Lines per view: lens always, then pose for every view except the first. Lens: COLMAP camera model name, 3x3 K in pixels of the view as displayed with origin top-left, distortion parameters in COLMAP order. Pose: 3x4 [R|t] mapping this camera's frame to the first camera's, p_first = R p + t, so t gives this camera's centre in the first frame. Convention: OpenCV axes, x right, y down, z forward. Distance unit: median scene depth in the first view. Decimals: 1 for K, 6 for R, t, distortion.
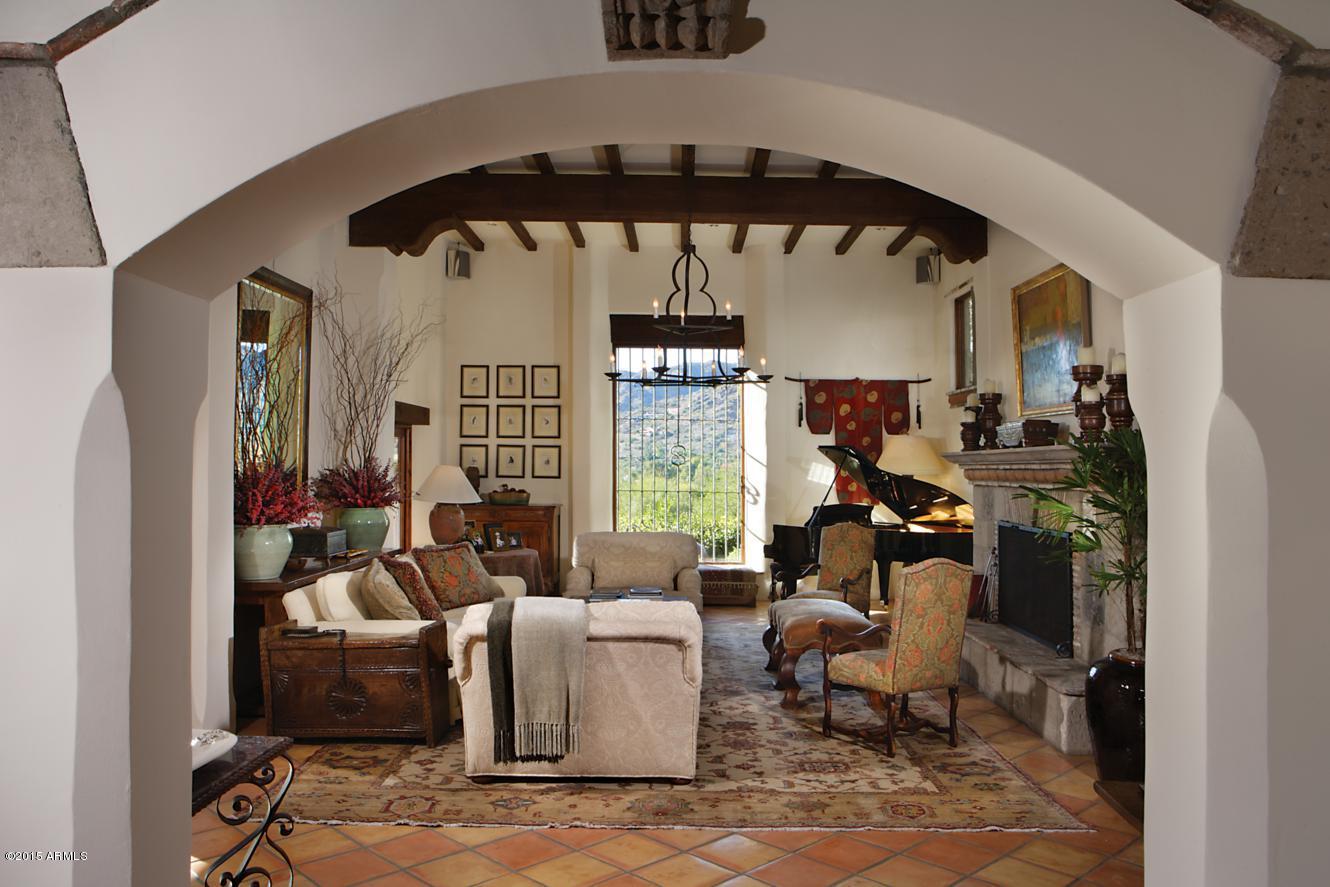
lens RADIAL K [[988.8, 0, 666.9], [0, 988.8, 468.0], [0, 0, 1]] dist [-0.037880, 0.001367]
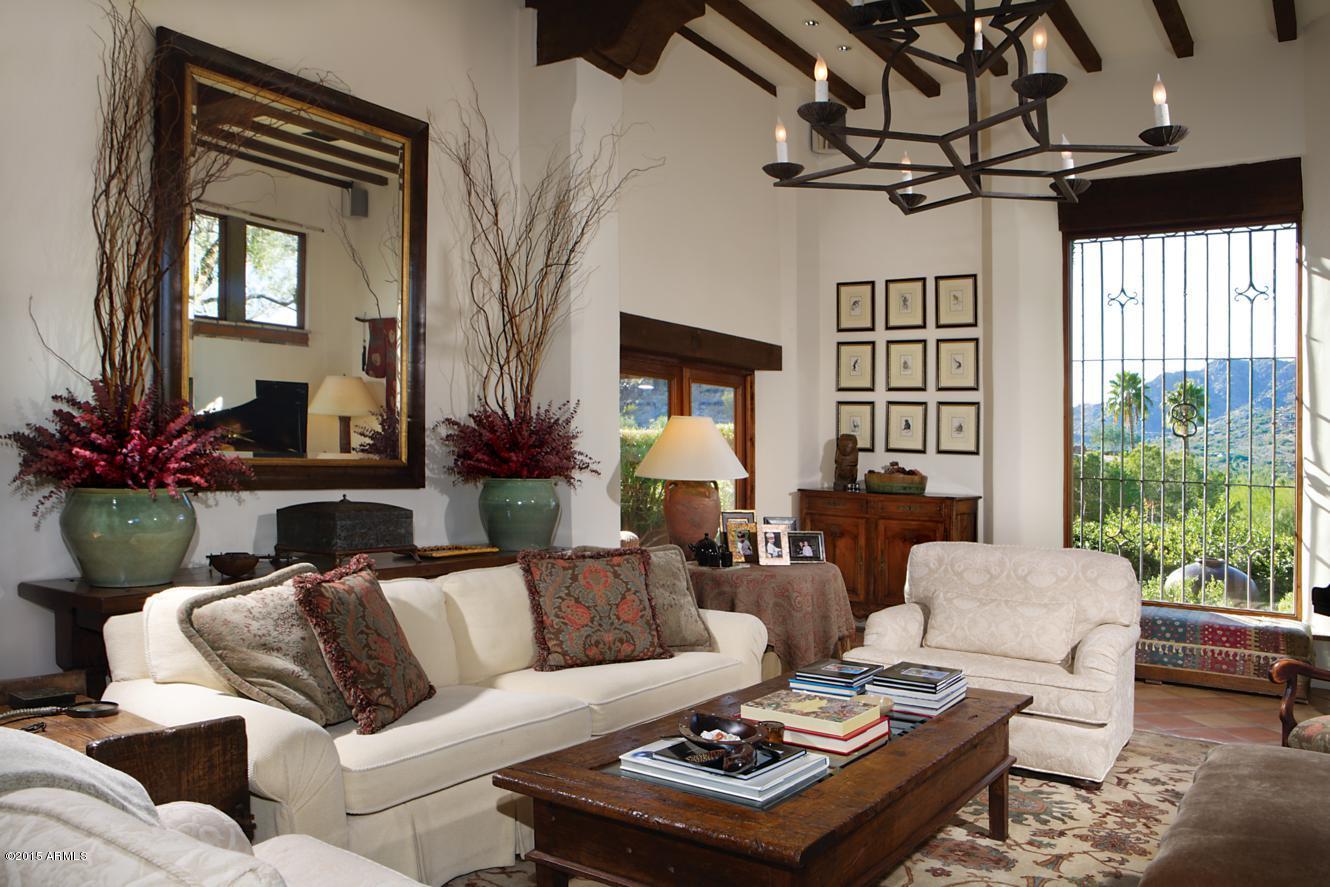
lens RADIAL K [[1093.6, 0, 665.0], [0, 1093.6, 443.5], [0, 0, 1]] dist [-0.071789, 0.009982]
pose [[0.855162, 0.016195, -0.518108, 0.078879], [-0.024925, 0.999640, -0.009892, 0.015286], [0.517762, 0.021373, 0.855258, 0.307217]]
